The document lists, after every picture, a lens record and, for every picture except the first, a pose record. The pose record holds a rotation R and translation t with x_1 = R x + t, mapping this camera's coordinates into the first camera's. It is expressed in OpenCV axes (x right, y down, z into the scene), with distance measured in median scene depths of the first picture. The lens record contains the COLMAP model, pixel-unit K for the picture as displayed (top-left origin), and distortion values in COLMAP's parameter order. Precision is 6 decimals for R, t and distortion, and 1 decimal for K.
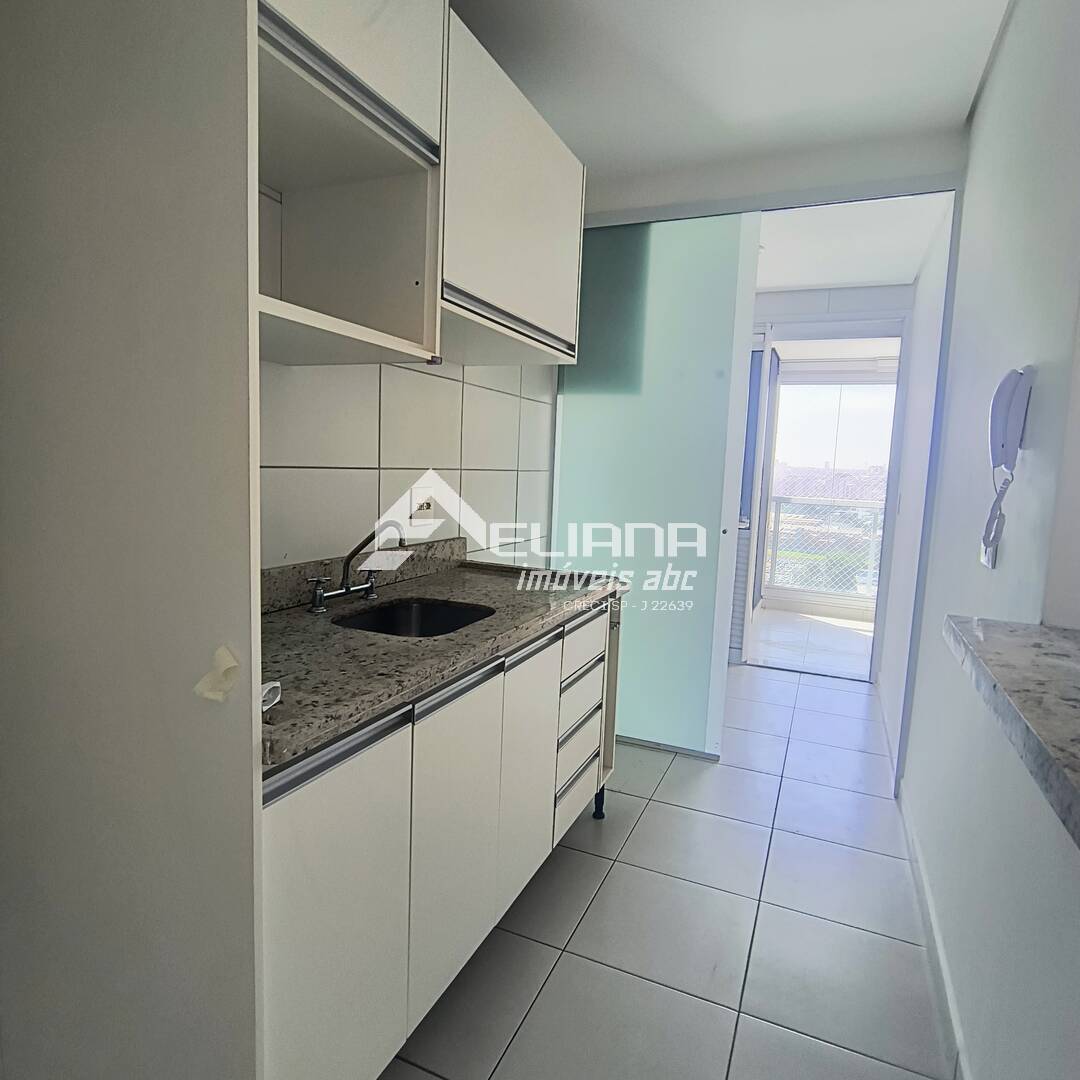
lens RADIAL K [[670.9, 0, 539.0], [0, 670.9, 536.6], [0, 0, 1]] dist [-0.010195, 0.000539]
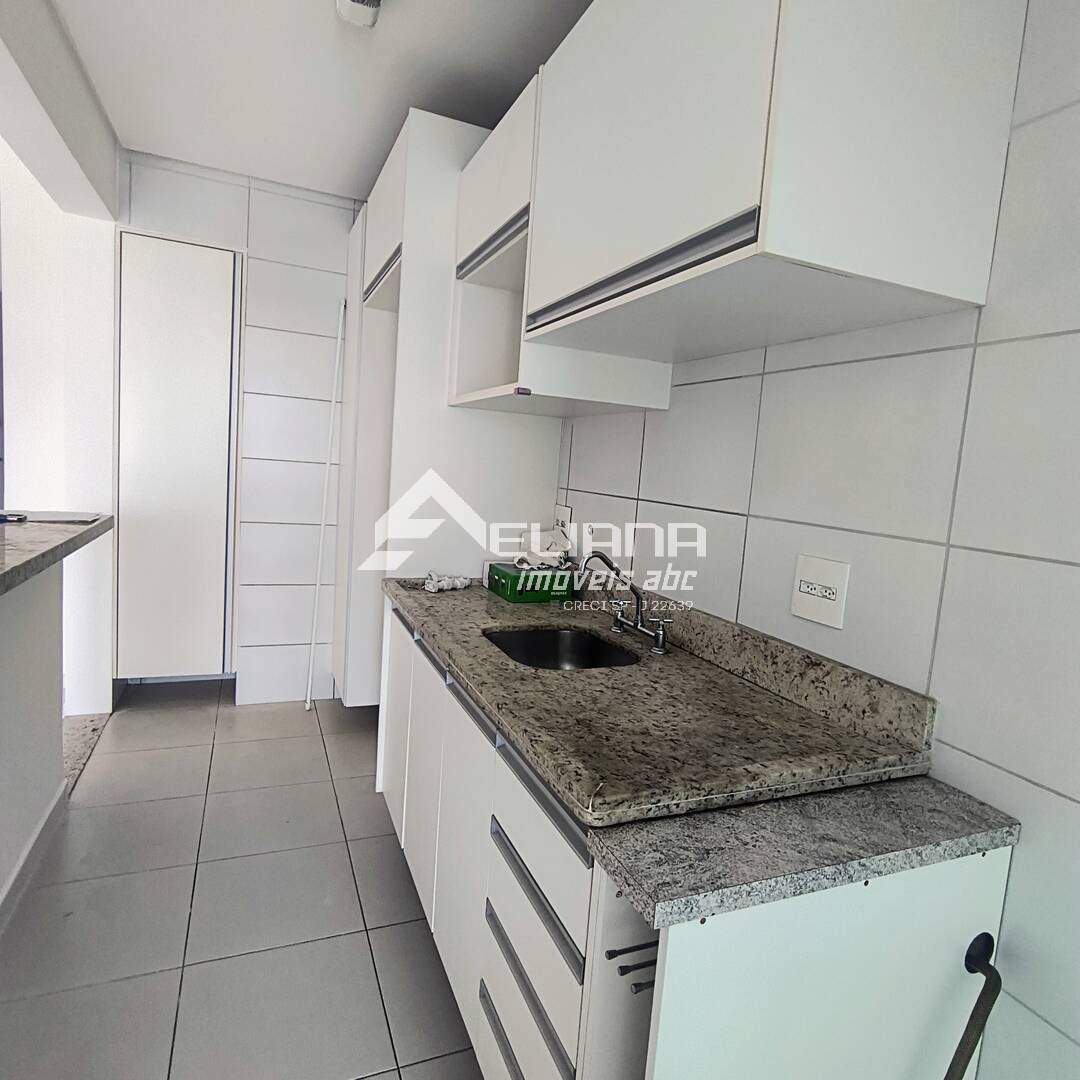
lens RADIAL K [[670.9, 0, 539.0], [0, 670.9, 536.6], [0, 0, 1]] dist [-0.010195, 0.000539]
pose [[-0.675435, -0.034812, -0.736597, 0.484655], [-0.200215, 0.970021, 0.137746, -0.140161], [0.709719, 0.240516, -0.662156, 1.411661]]
